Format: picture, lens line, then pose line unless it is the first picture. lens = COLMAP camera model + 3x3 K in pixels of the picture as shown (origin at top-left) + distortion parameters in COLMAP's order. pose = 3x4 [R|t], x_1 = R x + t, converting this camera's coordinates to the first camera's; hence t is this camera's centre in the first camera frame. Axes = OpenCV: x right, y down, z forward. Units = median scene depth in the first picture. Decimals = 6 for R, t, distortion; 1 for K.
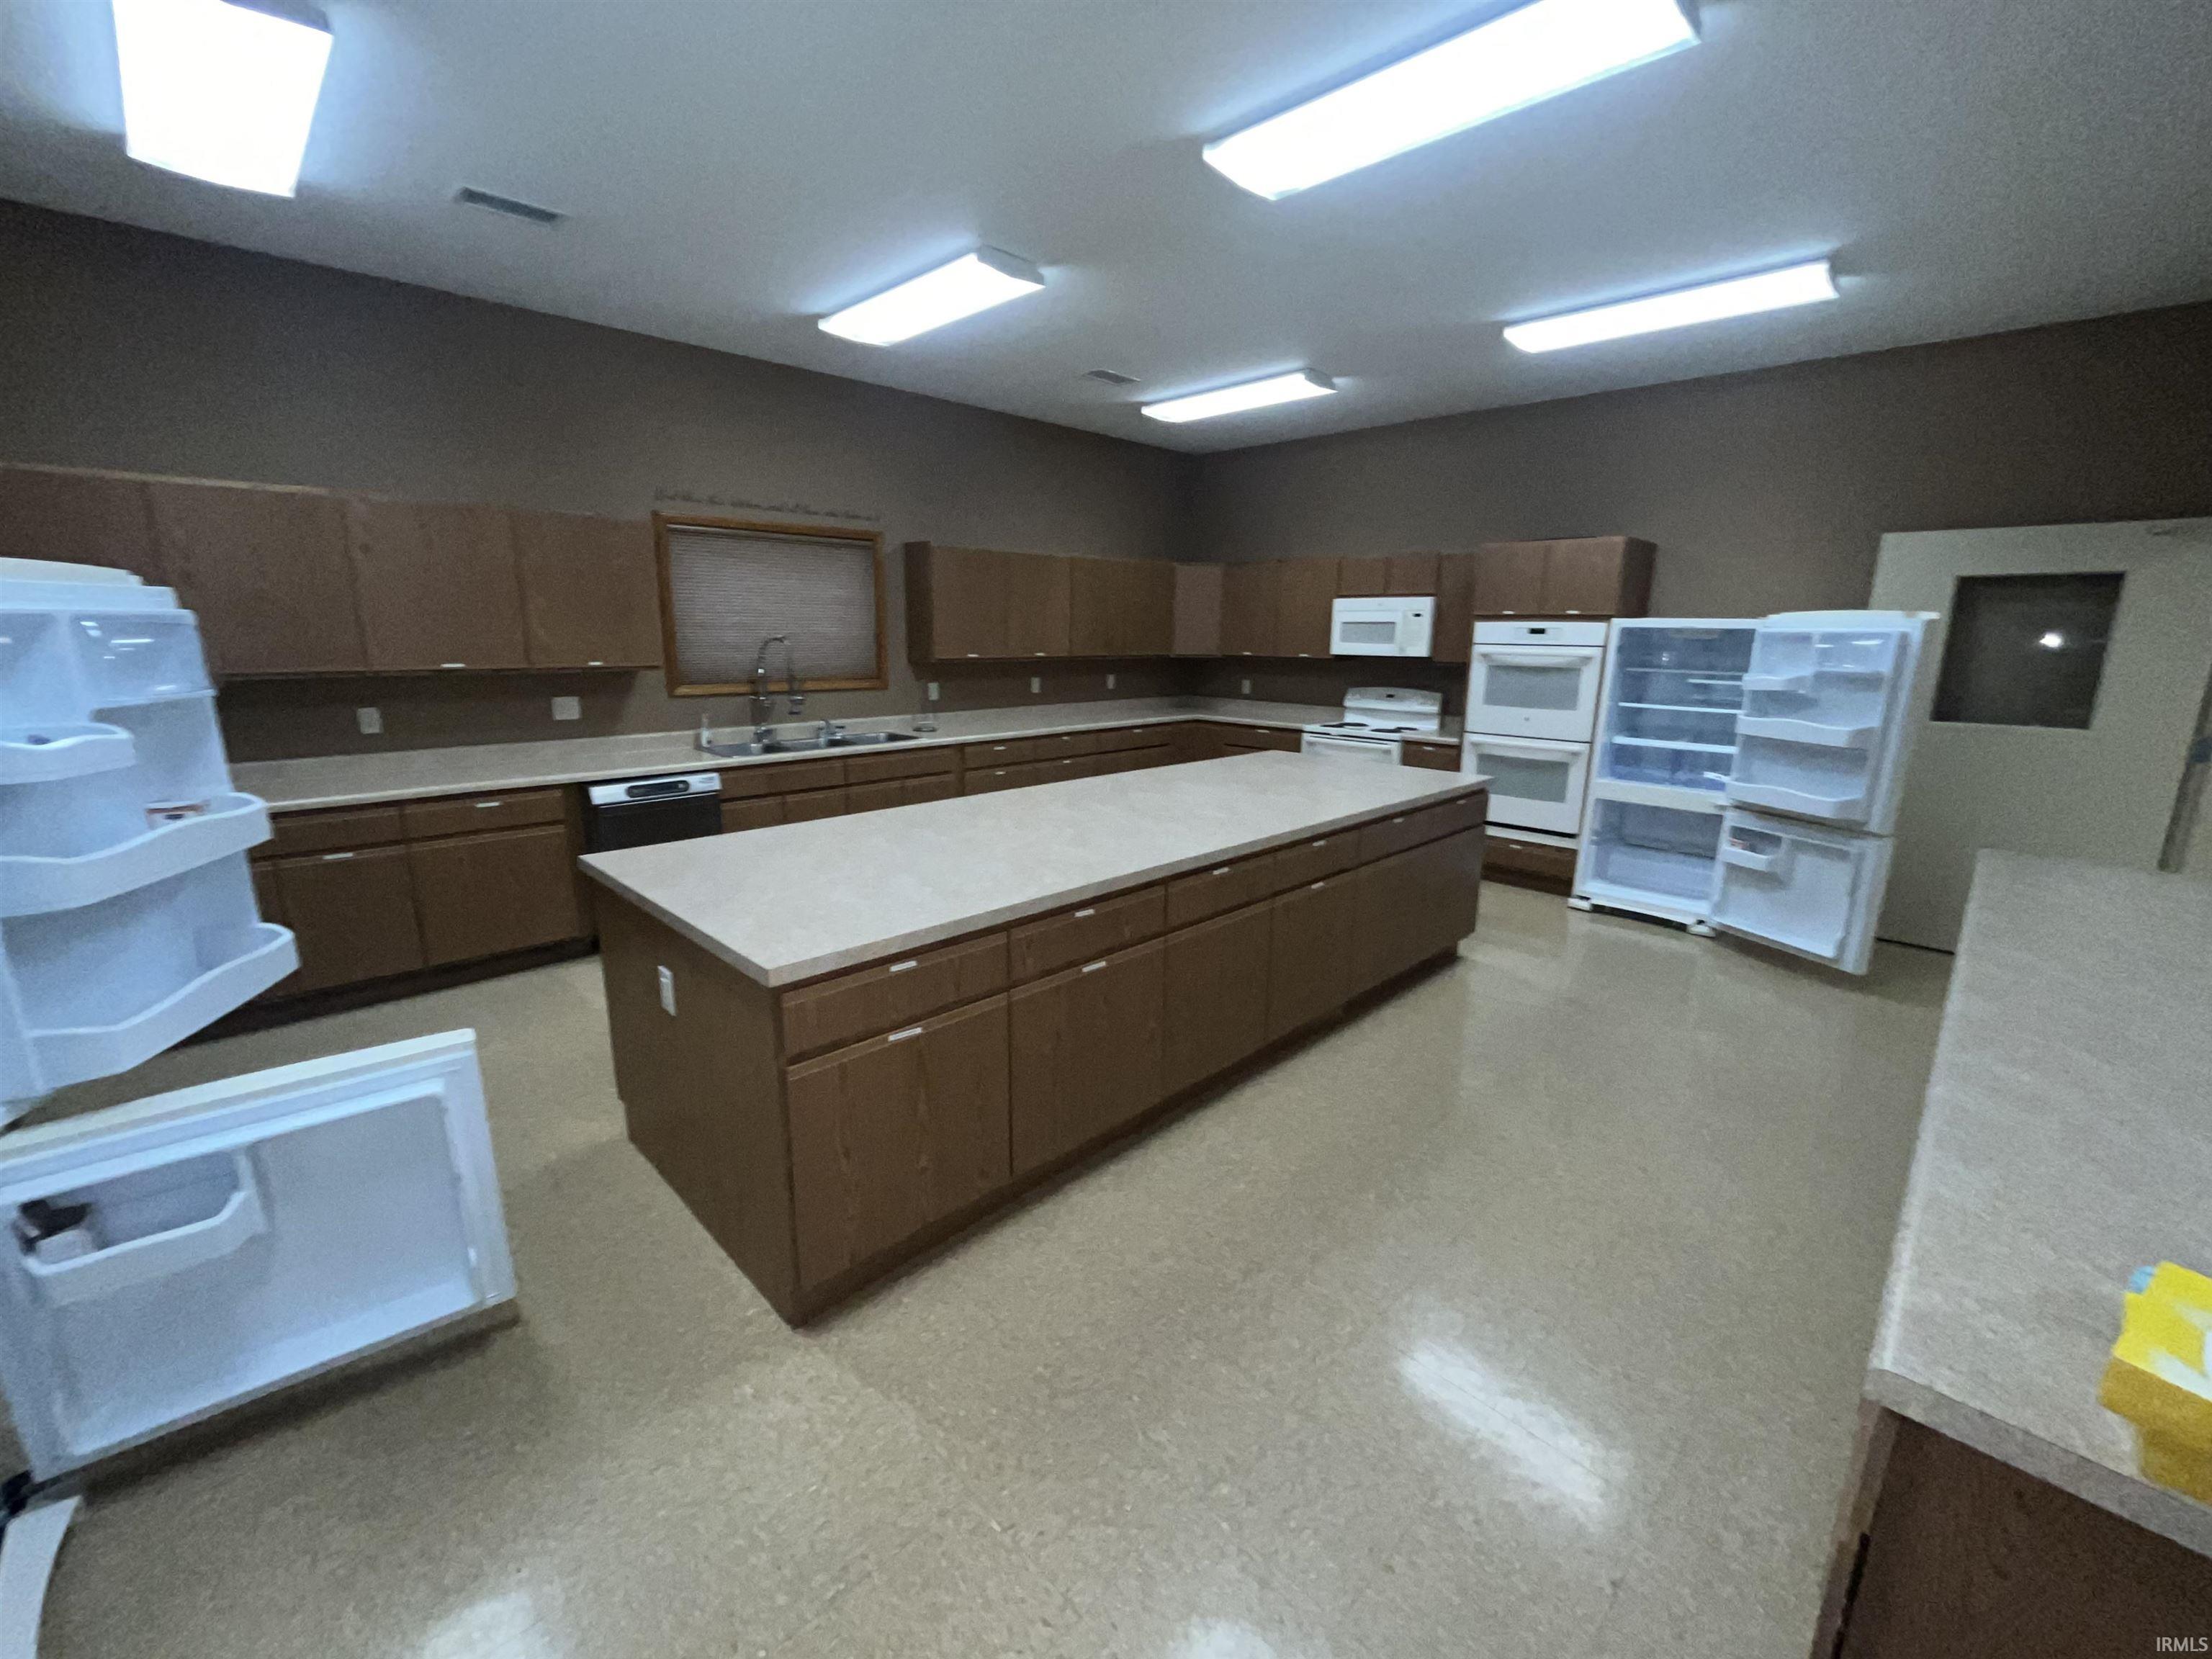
lens RADIAL K [[895.9, 0, 1101.5], [0, 895.9, 830.4], [0, 0, 1]] dist [-0.003530, -0.000523]
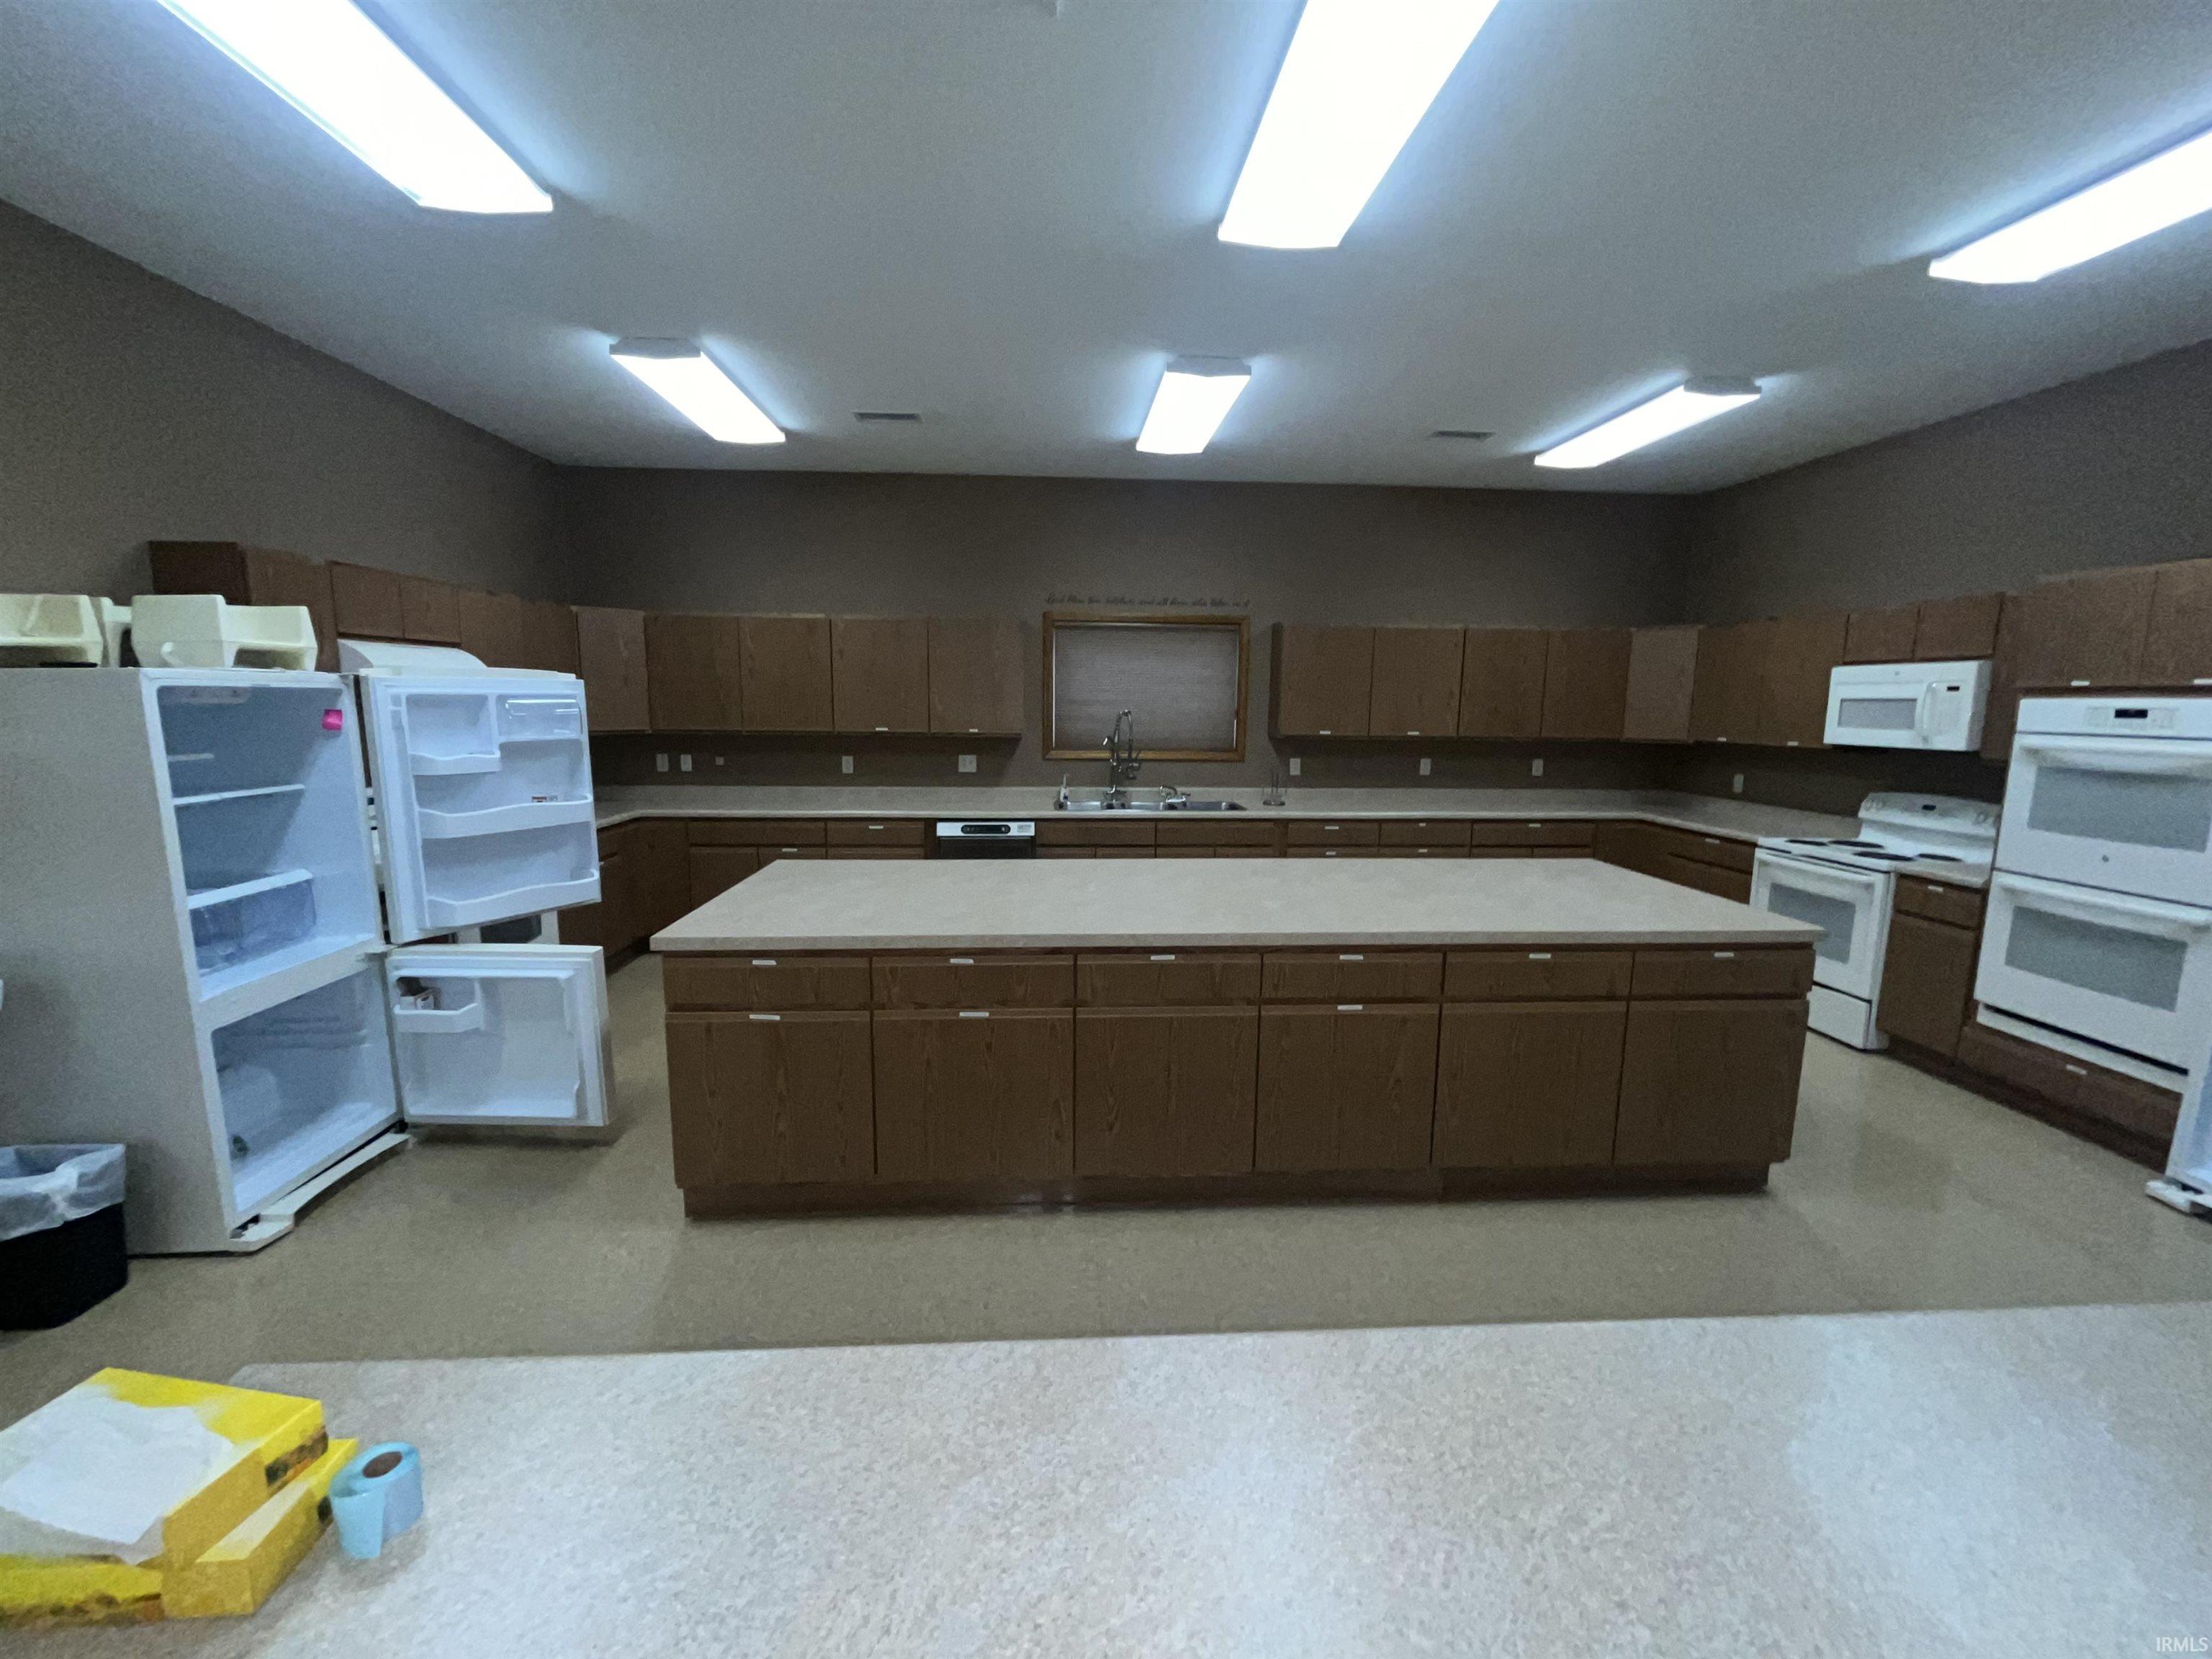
lens RADIAL K [[895.9, 0, 1100.9], [0, 895.9, 831.3], [0, 0, 1]] dist [-0.003530, -0.000523]
pose [[0.751468, 0.094969, -0.652899, 0.361466], [-0.149038, 0.988442, -0.027762, -0.026367], [0.642716, 0.118169, 0.756936, 0.119647]]
